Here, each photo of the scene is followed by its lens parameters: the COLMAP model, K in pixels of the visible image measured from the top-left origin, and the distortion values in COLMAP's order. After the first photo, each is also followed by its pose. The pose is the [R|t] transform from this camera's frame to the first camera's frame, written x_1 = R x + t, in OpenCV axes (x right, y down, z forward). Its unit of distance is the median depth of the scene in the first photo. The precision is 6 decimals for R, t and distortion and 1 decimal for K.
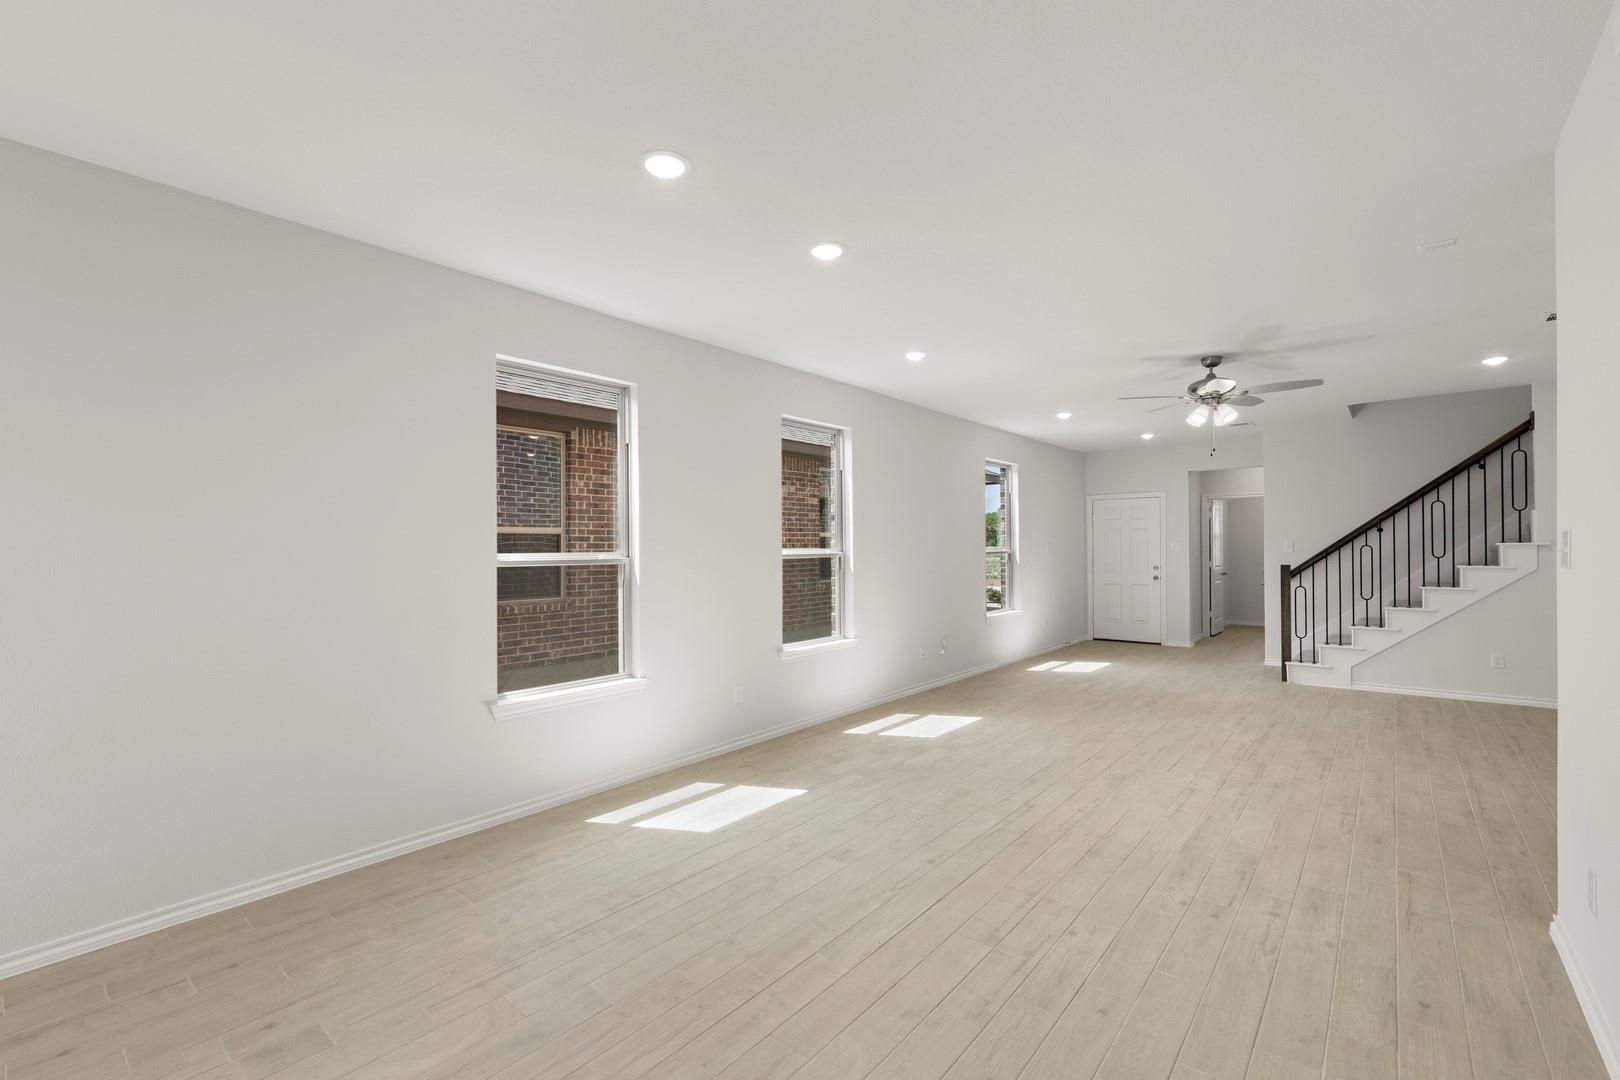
lens RADIAL K [[737.0, 0, 810.4], [0, 737.0, 538.0], [0, 0, 1]] dist [0.000334, 0.000184]
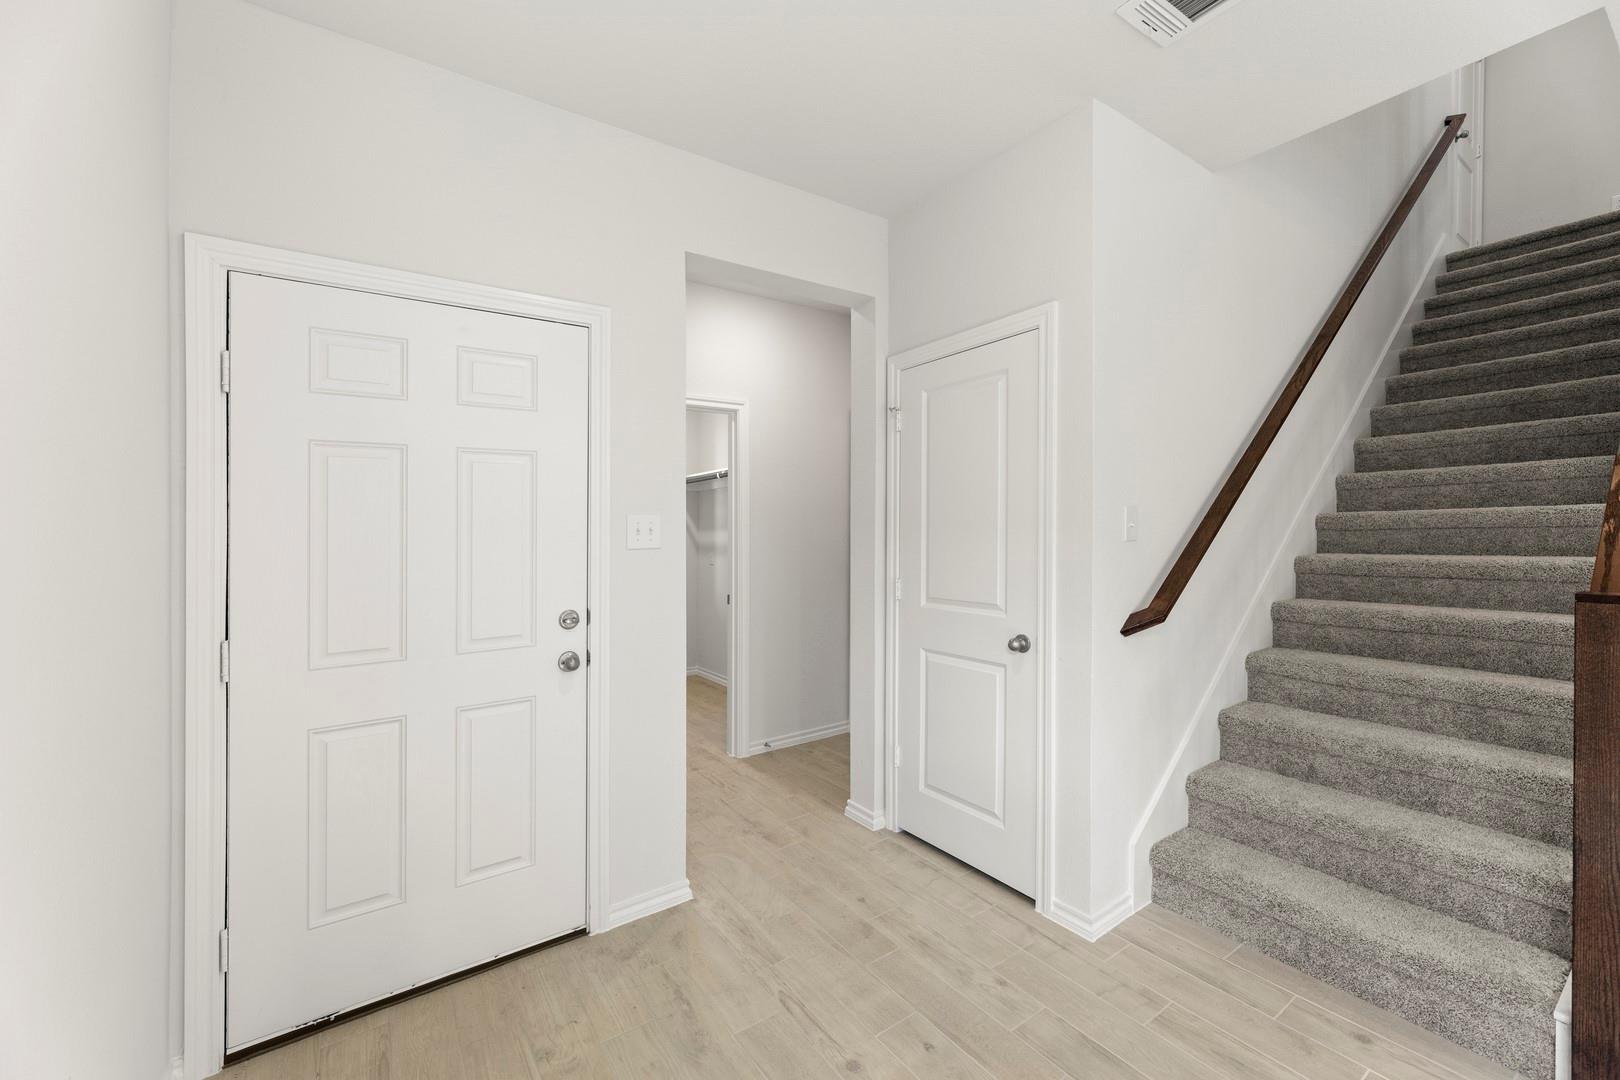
lens RADIAL K [[646.9, 0, 810.4], [0, 646.9, 543.5], [0, 0, 1]] dist [0.000696, -0.000066]
pose [[0.276642, 0.003881, 0.960965, 0.287322], [-0.005169, 0.999983, -0.002551, 0.015558], [-0.960959, -0.004261, 0.276657, 0.866059]]
